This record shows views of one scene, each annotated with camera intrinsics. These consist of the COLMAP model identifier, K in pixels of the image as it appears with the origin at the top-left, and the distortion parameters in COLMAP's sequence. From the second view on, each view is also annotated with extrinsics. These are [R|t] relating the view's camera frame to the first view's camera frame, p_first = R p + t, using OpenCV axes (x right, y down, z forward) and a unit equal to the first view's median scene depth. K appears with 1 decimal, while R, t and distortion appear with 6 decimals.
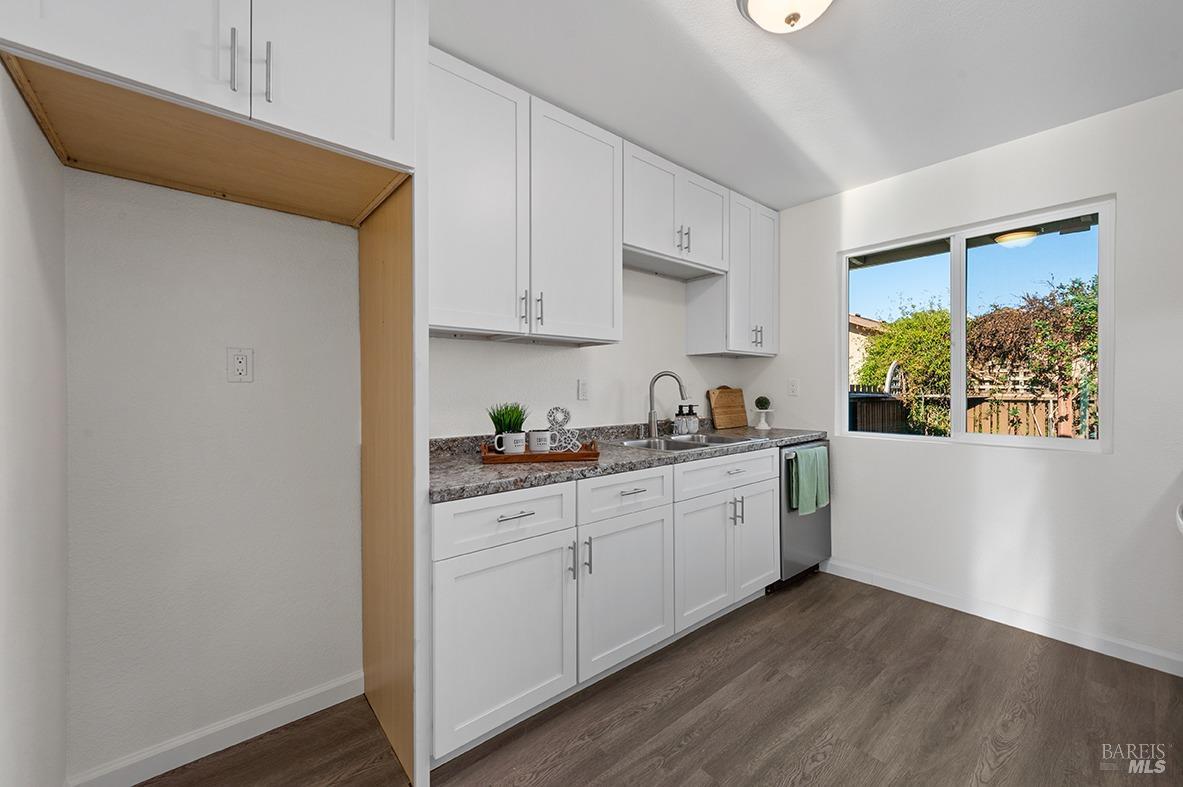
lens RADIAL K [[469.1, 0, 595.8], [0, 469.1, 390.1], [0, 0, 1]] dist [0.001301, -0.000262]
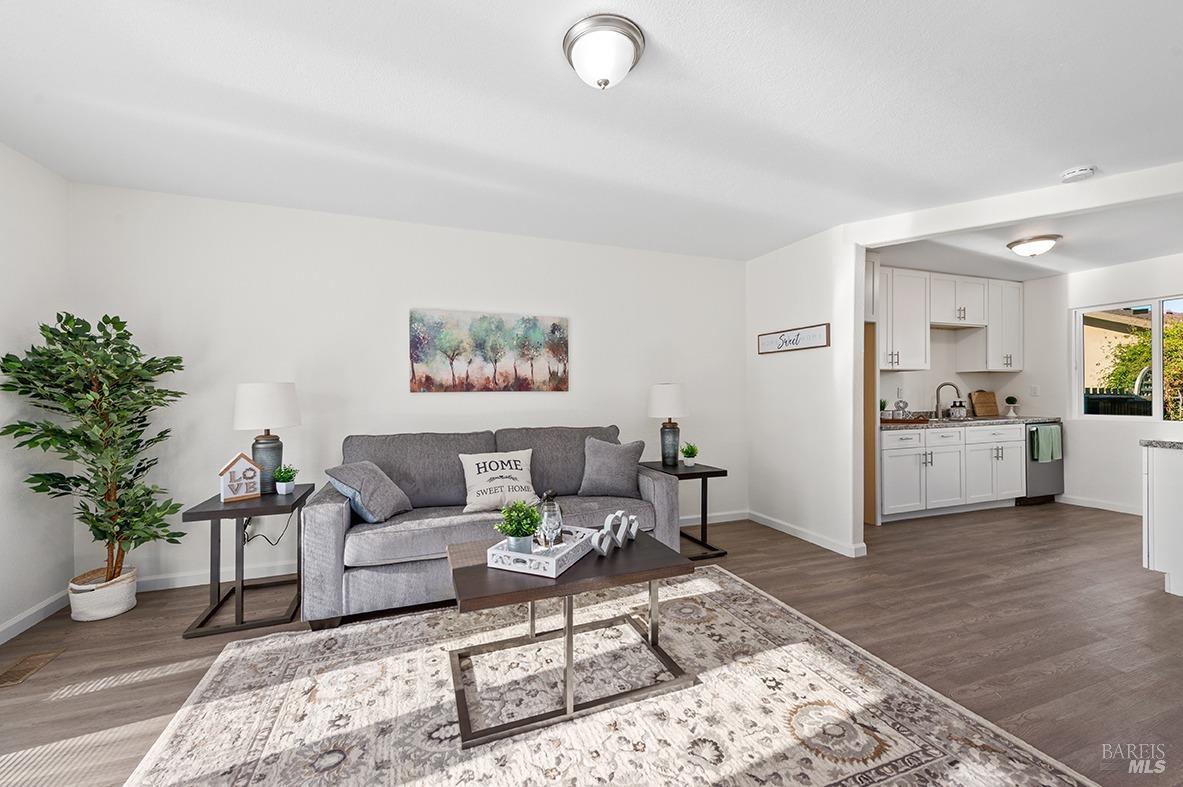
lens RADIAL K [[469.1, 0, 586.5], [0, 469.1, 399.6], [0, 0, 1]] dist [0.001301, -0.000262]
pose [[0.935959, -0.005515, -0.352067, -0.501461], [0.006775, 0.999974, 0.002348, 0.011878], [0.352045, -0.004583, 0.935972, -1.166938]]
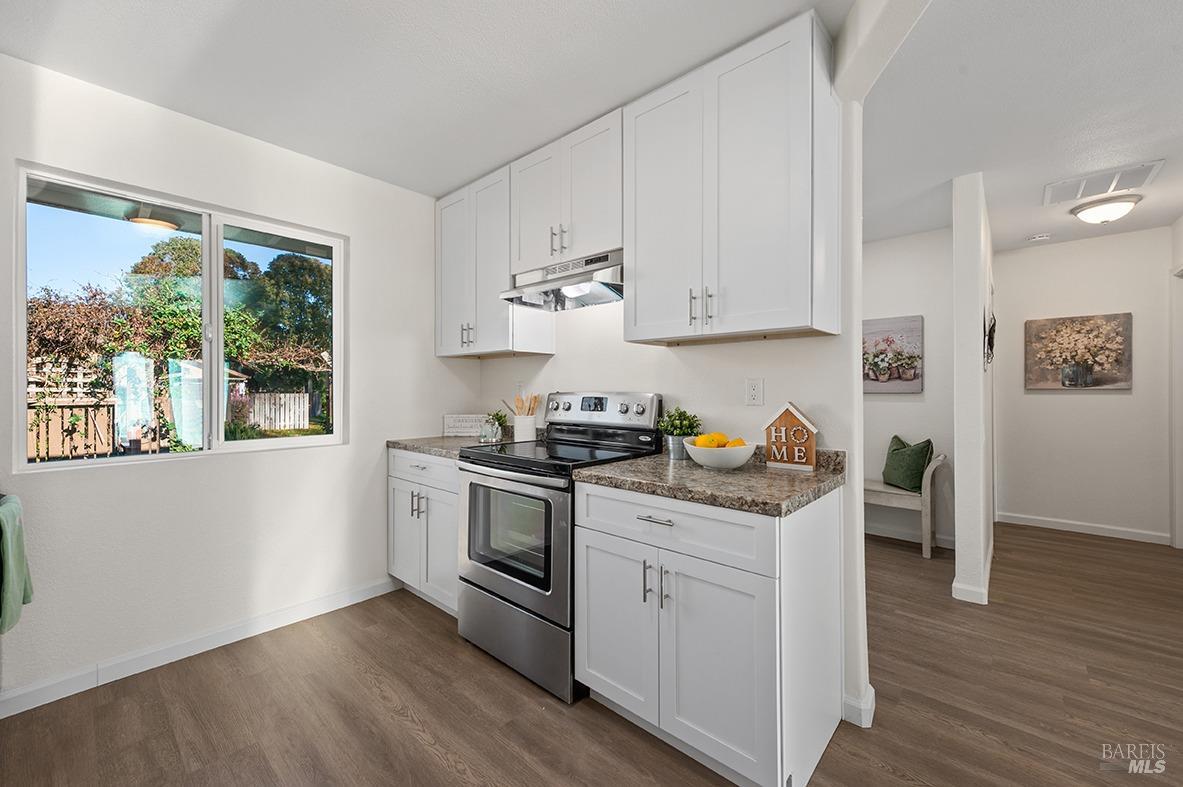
lens RADIAL K [[469.1, 0, 590.9], [0, 469.1, 389.9], [0, 0, 1]] dist [0.001301, -0.000262]
pose [[-0.133737, 0.001293, 0.991016, -0.163937], [0.005417, 0.999985, -0.000574, -0.002389], [-0.991002, 0.005292, -0.133742, 0.381966]]
